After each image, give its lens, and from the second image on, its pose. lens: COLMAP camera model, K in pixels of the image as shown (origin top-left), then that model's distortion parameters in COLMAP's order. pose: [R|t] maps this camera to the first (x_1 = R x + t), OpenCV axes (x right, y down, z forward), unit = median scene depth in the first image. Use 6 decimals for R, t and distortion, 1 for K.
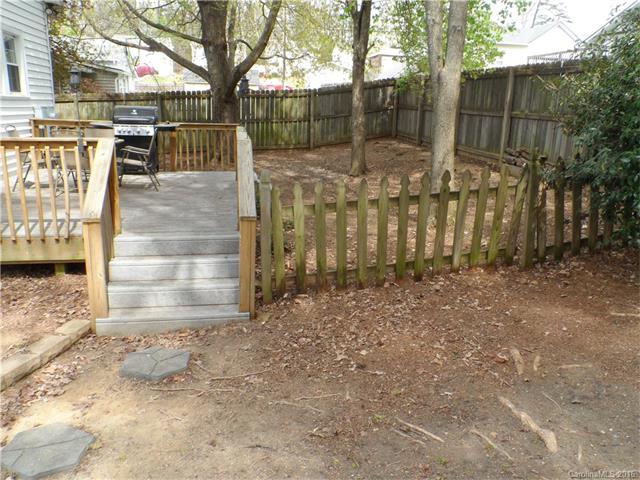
lens RADIAL K [[487.2, 0, 322.6], [0, 487.2, 236.8], [0, 0, 1]] dist [-0.005548, -0.007053]
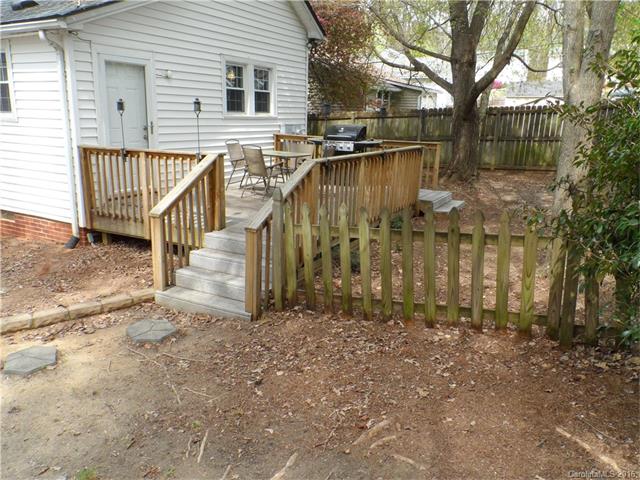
lens RADIAL K [[487.2, 0, 321.7], [0, 487.2, 241.5], [0, 0, 1]] dist [-0.005548, -0.007053]
pose [[0.794995, 0.146806, -0.588583, 0.517465], [-0.157395, 0.986965, 0.033579, -0.060607], [0.585841, 0.065944, 0.807739, 0.151761]]
